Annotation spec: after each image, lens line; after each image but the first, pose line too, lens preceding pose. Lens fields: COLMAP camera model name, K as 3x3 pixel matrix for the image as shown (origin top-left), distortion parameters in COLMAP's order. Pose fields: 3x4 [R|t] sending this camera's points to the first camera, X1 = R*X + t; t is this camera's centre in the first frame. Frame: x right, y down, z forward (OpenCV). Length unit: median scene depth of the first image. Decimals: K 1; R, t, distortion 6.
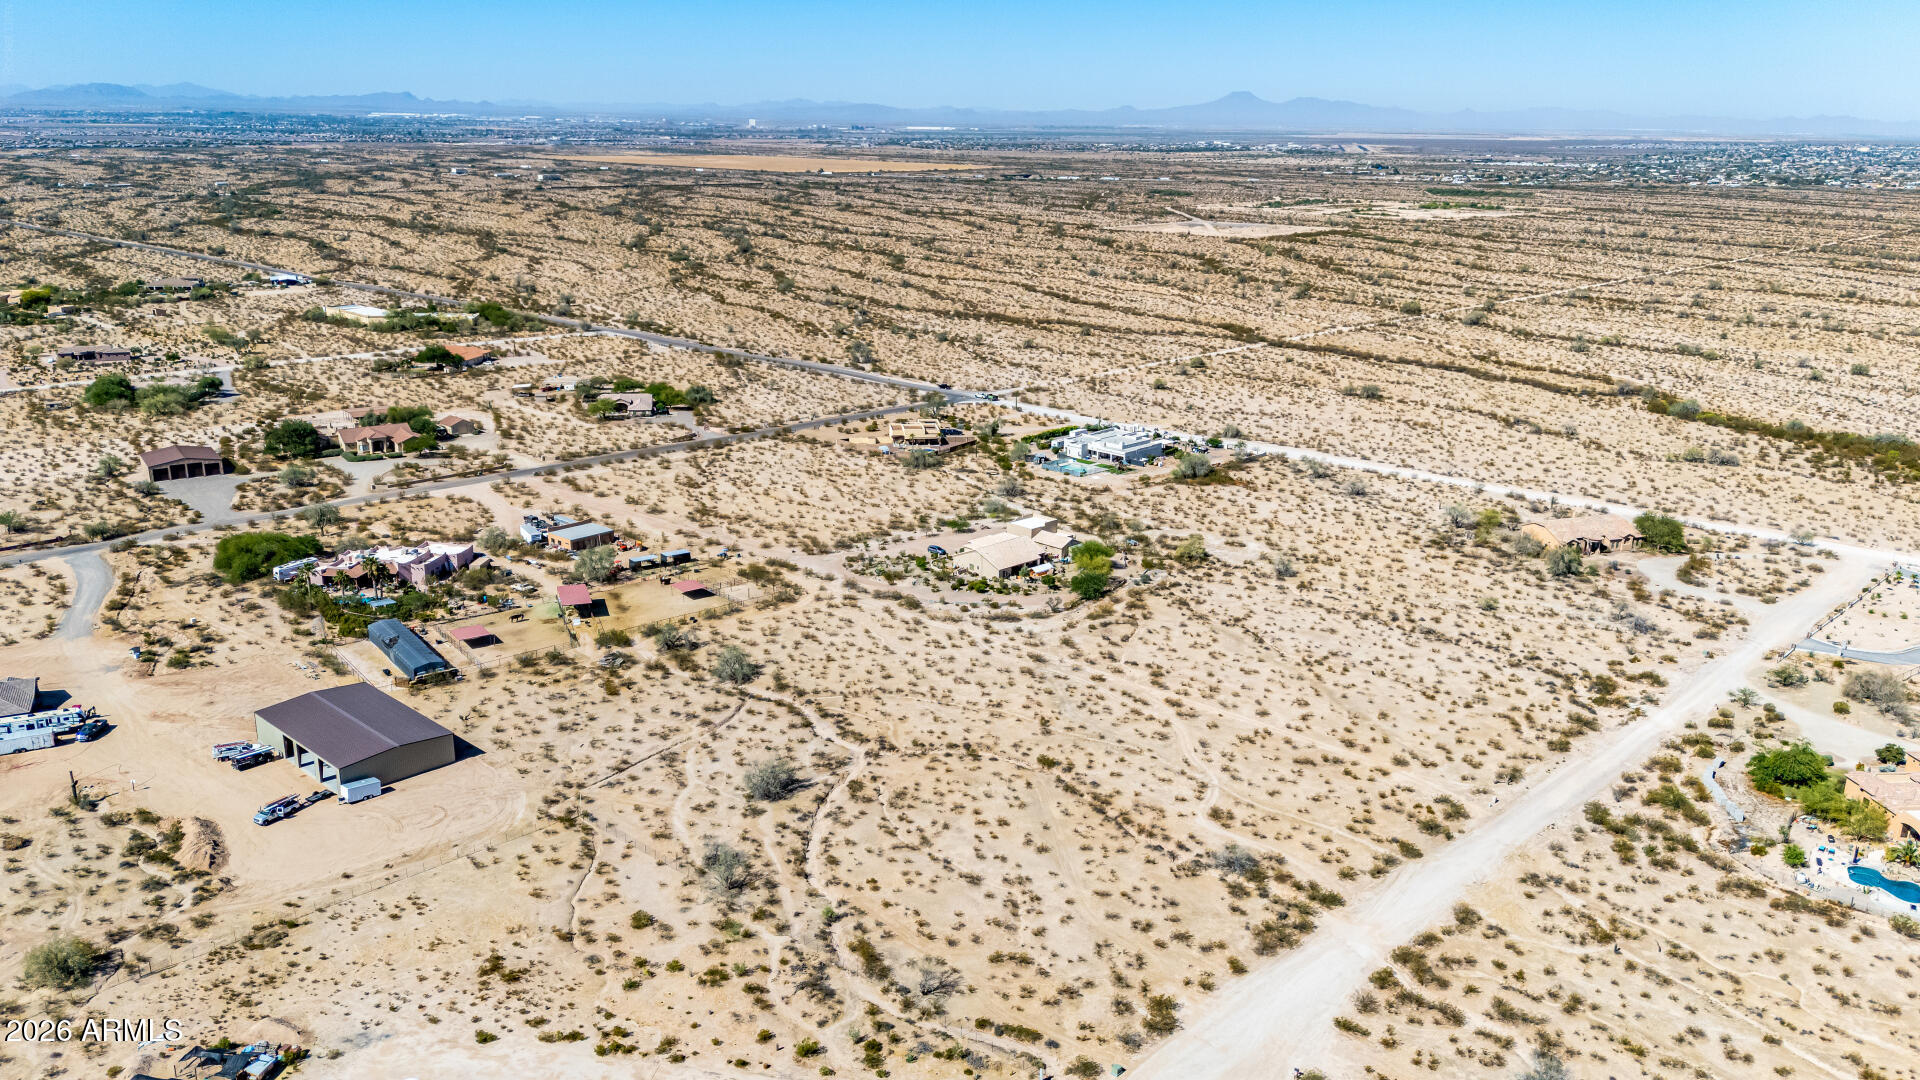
lens RADIAL K [[1439.3, 0, 969.5], [0, 1439.3, 539.0], [0, 0, 1]] dist [0.088385, -0.097691]
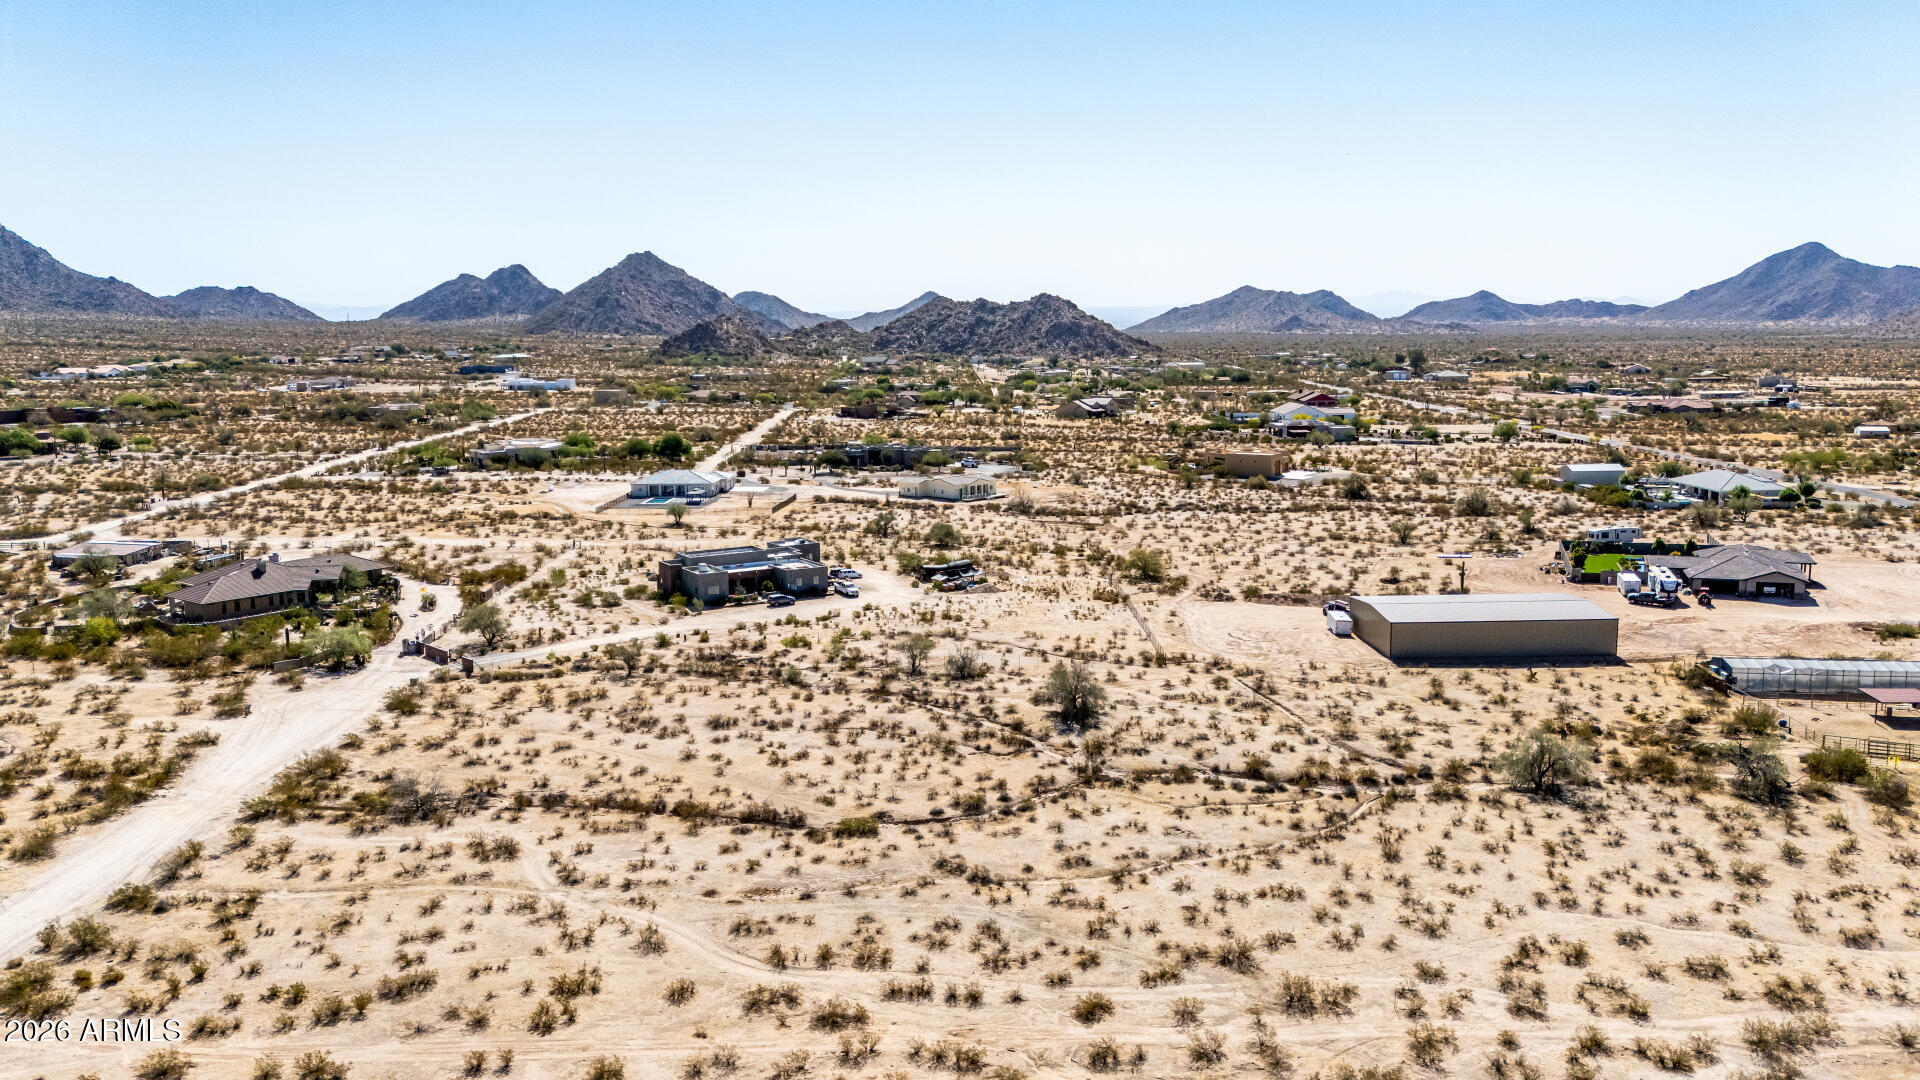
lens RADIAL K [[1487.8, 0, 966.8], [0, 1487.8, 535.0], [0, 0, 1]] dist [0.066742, -0.041888]
pose [[-0.703423, 0.097021, -0.704119, 0.422197], [-0.202346, 0.922313, 0.329233, -0.148071], [0.681361, 0.374066, -0.629144, 1.367049]]
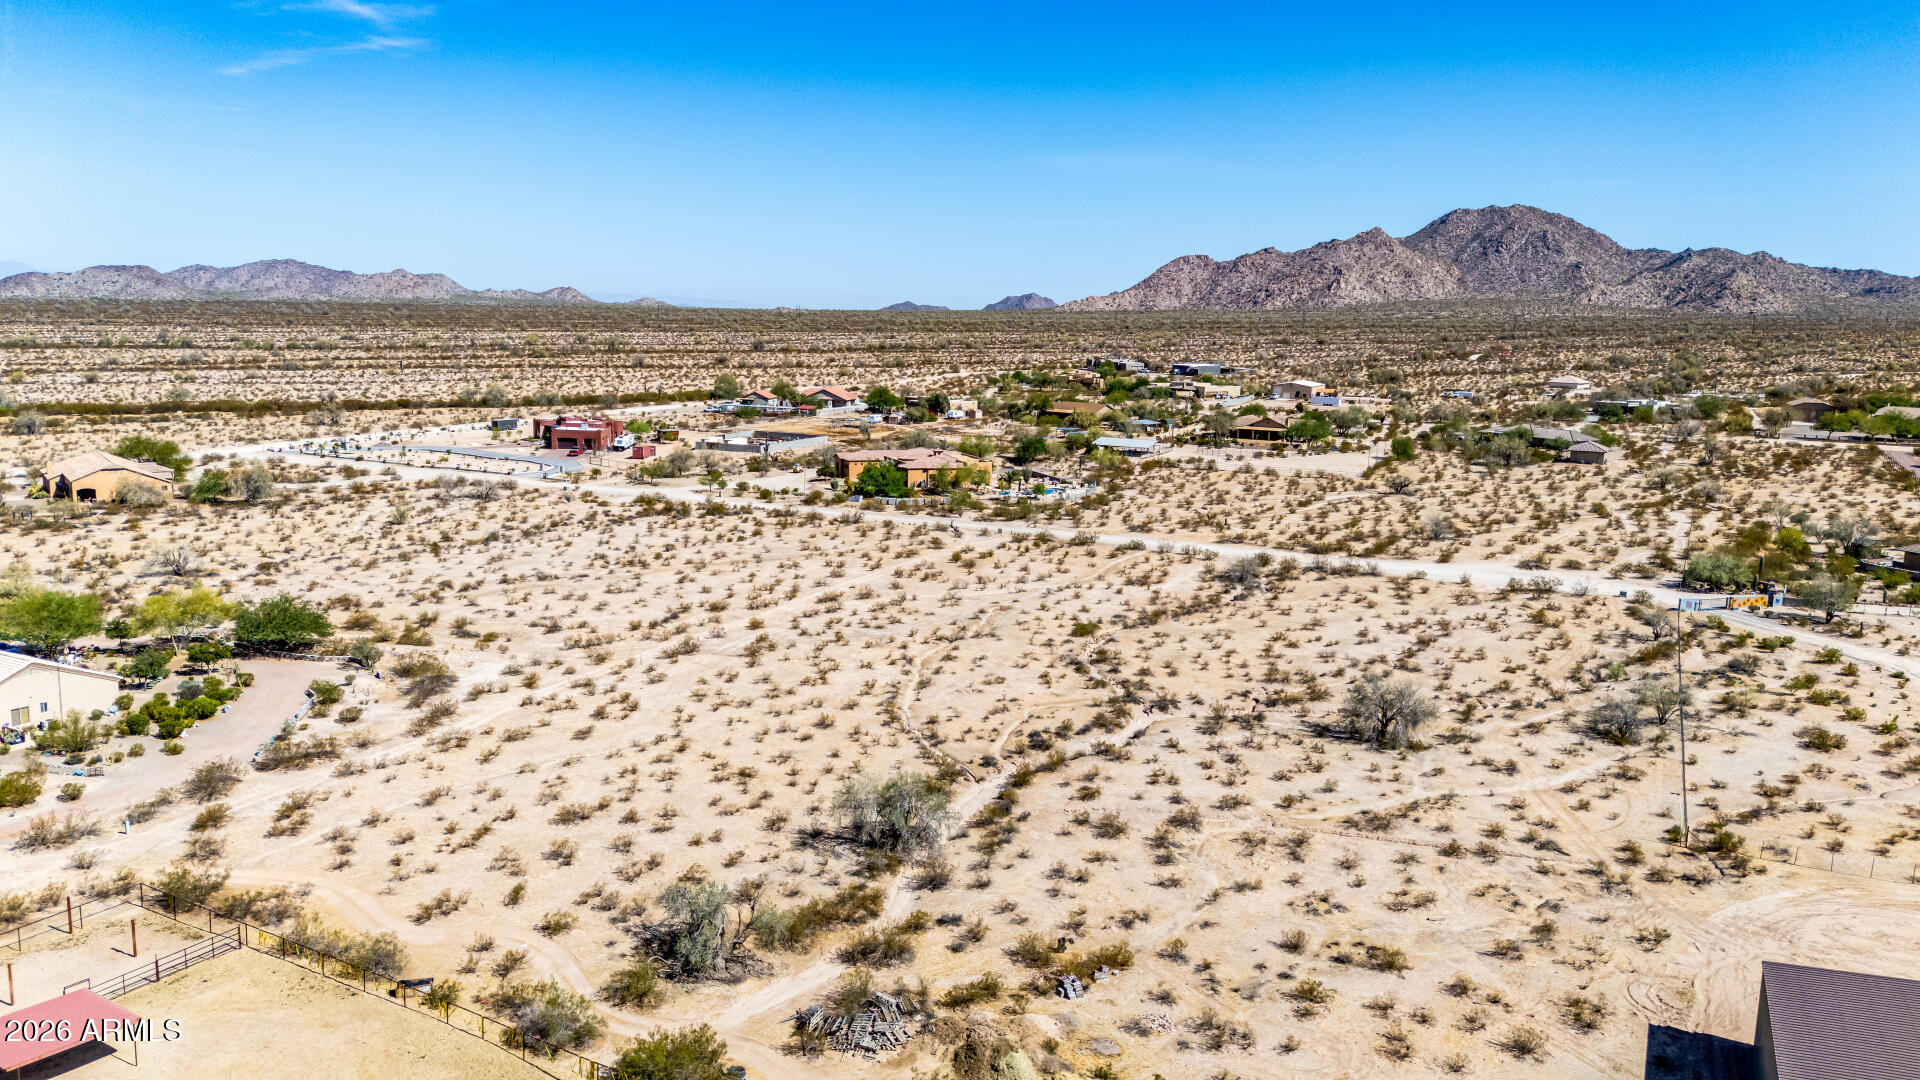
lens RADIAL K [[1411.8, 0, 966.9], [0, 1411.8, 537.0], [0, 0, 1]] dist [0.074617, -0.069261]
pose [[-0.293531, -0.178624, 0.939113, -0.596140], [0.242432, 0.936362, 0.253876, -0.085601], [-0.924698, 0.302192, -0.231547, 1.223776]]
